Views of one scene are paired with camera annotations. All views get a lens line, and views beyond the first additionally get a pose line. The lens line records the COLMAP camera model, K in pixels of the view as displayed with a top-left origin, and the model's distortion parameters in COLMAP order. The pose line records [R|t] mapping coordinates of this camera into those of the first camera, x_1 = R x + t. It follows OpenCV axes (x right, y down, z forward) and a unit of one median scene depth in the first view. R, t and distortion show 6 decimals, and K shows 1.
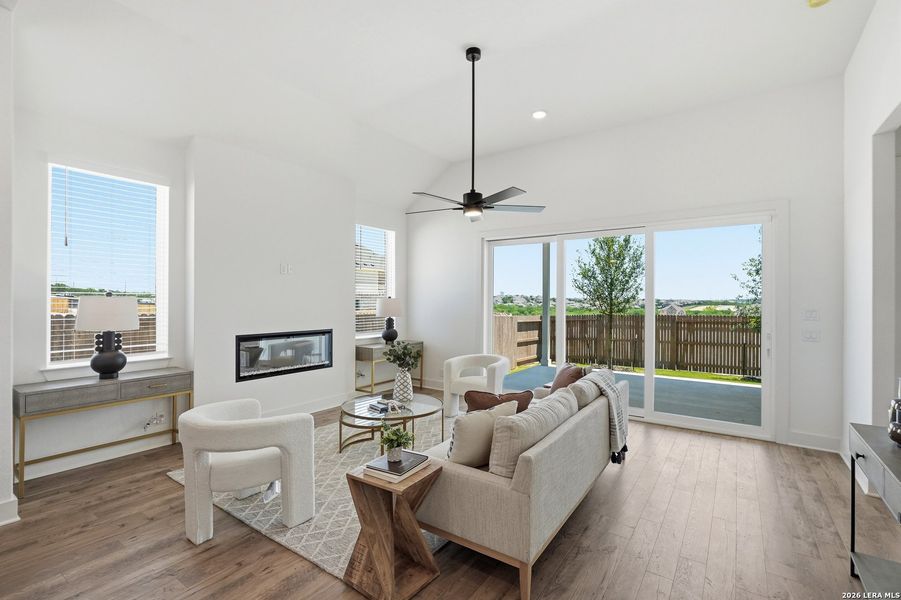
lens RADIAL K [[417.5, 0, 450.5], [0, 417.5, 299.6], [0, 0, 1]] dist [-0.008225, 0.002134]
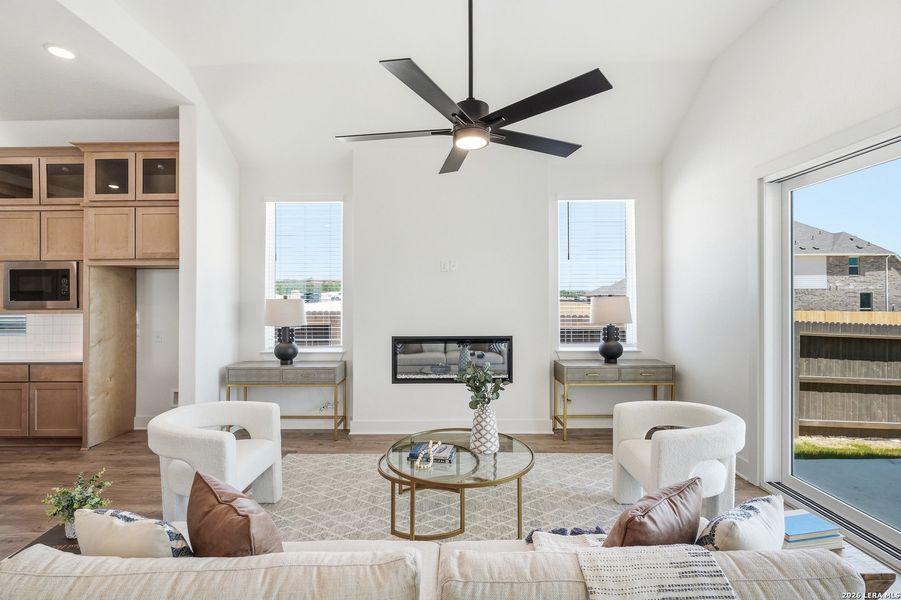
lens RADIAL K [[417.5, 0, 450.5], [0, 417.5, 300.0], [0, 0, 1]] dist [-0.008225, 0.002134]
pose [[0.566393, 0.000634, -0.824135, 0.150293], [0.007423, 0.999955, 0.005871, -0.002502], [0.824102, -0.009443, 0.566362, 0.211351]]
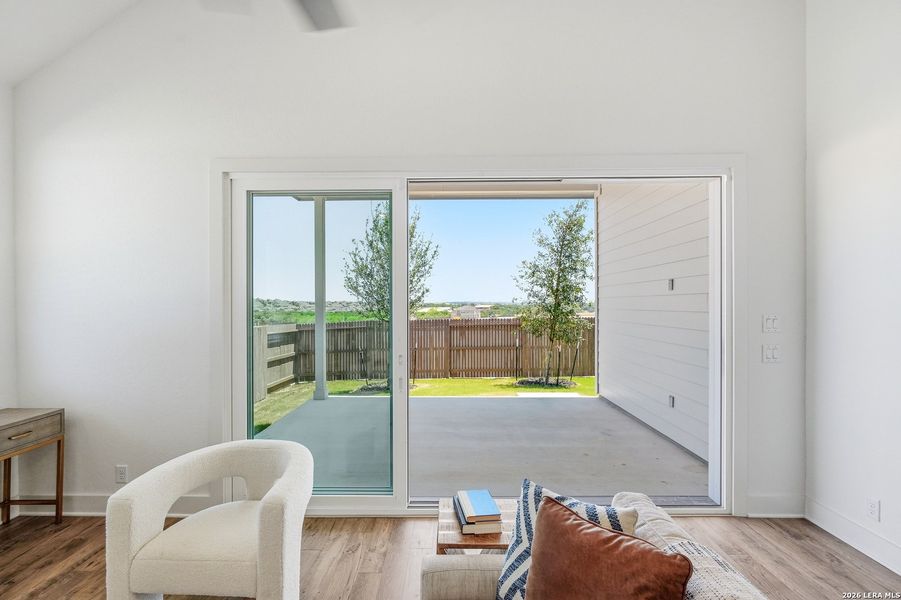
lens RADIAL K [[417.5, 0, 448.9], [0, 417.5, 302.9], [0, 0, 1]] dist [-0.008225, 0.002134]
pose [[0.823853, -0.004823, 0.566783, 0.009588], [0.004850, 0.999987, 0.001459, -0.001425], [-0.566783, 0.001546, 0.823866, 0.258572]]
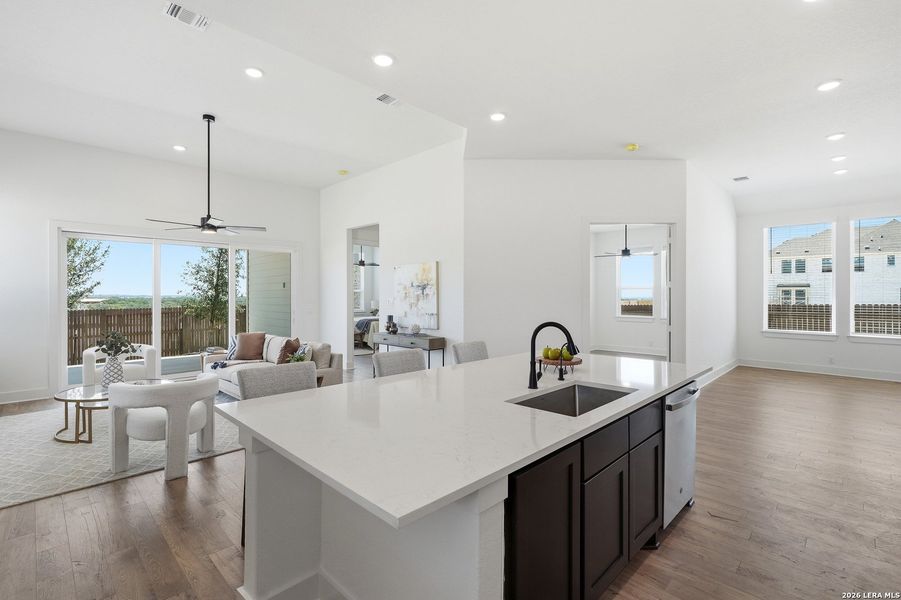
lens RADIAL K [[417.5, 0, 451.5], [0, 417.5, 295.8], [0, 0, 1]] dist [-0.008225, 0.002134]
pose [[0.169533, -0.002430, 0.985521, -0.362582], [-0.006739, 0.999971, 0.003625, -0.004390], [-0.985501, -0.007256, 0.169512, -0.009660]]
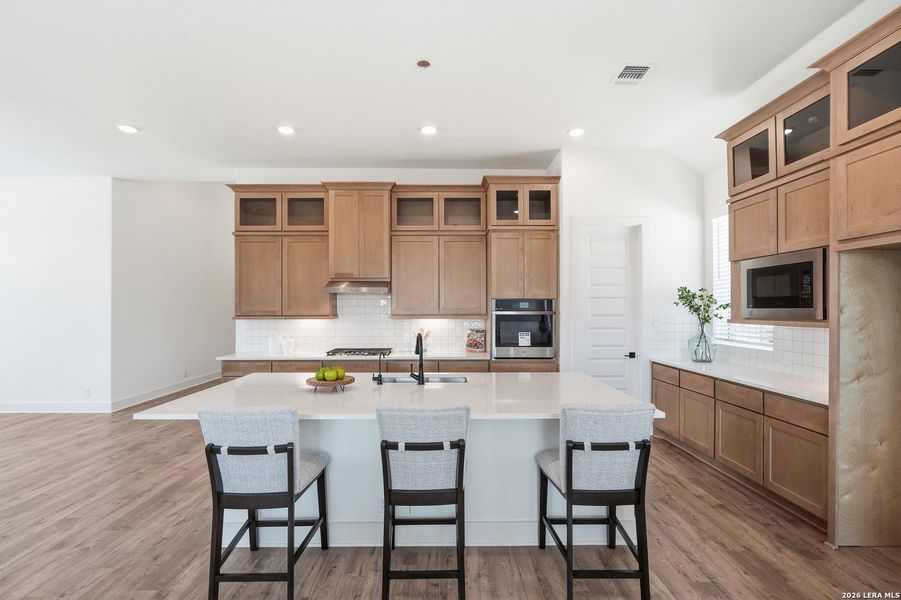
lens RADIAL K [[417.5, 0, 448.4], [0, 417.5, 307.6], [0, 0, 1]] dist [-0.008225, 0.002134]
pose [[-0.812607, 0.007032, -0.582769, -0.019520], [0.011101, 0.999933, -0.003414, -0.004077], [0.582706, -0.009243, -0.812630, 0.215710]]
